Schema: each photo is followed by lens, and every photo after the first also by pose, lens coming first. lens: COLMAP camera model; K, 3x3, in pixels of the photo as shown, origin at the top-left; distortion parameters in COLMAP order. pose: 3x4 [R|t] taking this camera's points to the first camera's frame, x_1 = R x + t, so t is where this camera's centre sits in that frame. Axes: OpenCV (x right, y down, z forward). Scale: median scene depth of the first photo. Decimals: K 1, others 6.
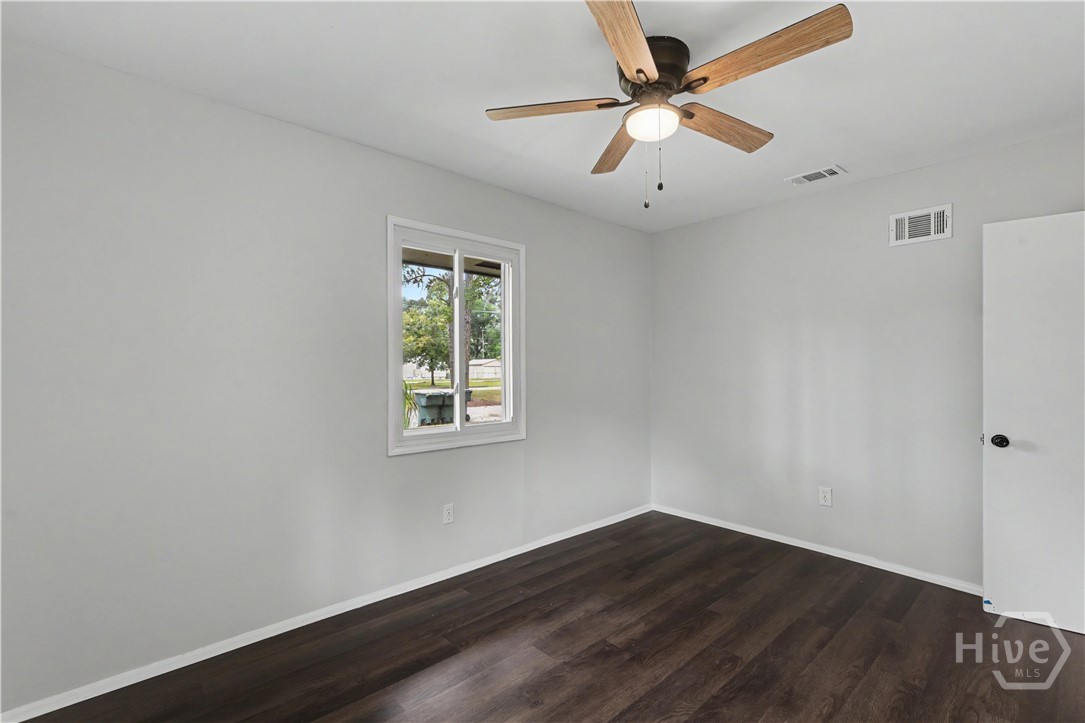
lens RADIAL K [[479.1, 0, 534.1], [0, 479.1, 369.4], [0, 0, 1]] dist [-0.002034, 0.000179]
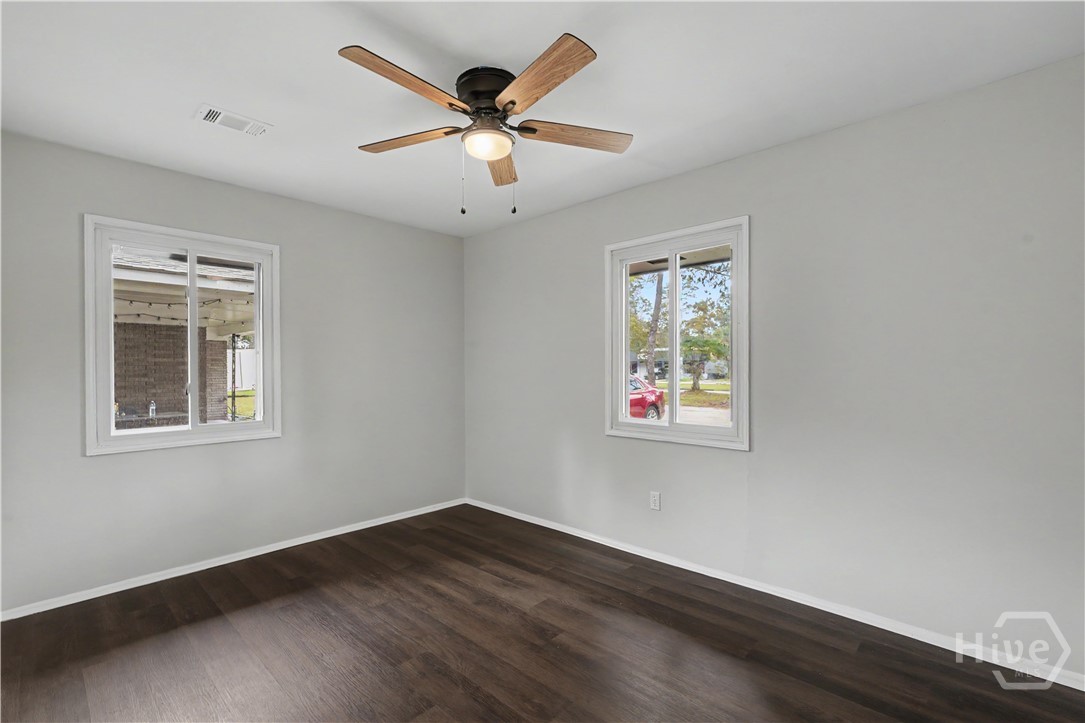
lens RADIAL K [[479.1, 0, 534.1], [0, 479.1, 369.4], [0, 0, 1]] dist [-0.002034, 0.000179]
pose [[0.076743, 0.000003, -0.997051, 1.026726], [0.009601, 0.999954, 0.000742, 0.004524], [0.997005, -0.009630, 0.076739, 0.764940]]
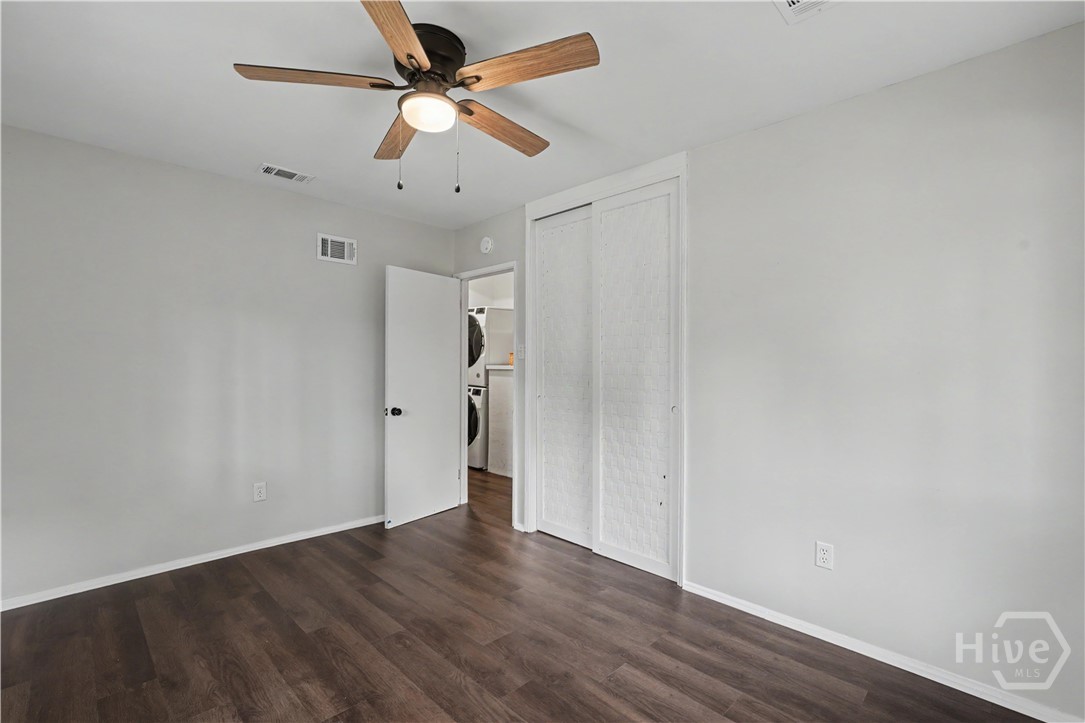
lens RADIAL K [[482.0, 0, 541.9], [0, 482.0, 364.7], [0, 0, 1]] dist [-0.000469, -0.000041]
pose [[-0.059756, -0.001185, 0.998212, -0.556571], [-0.001970, 0.999997, 0.001069, -0.001115], [-0.998211, -0.001903, -0.059758, 0.618322]]
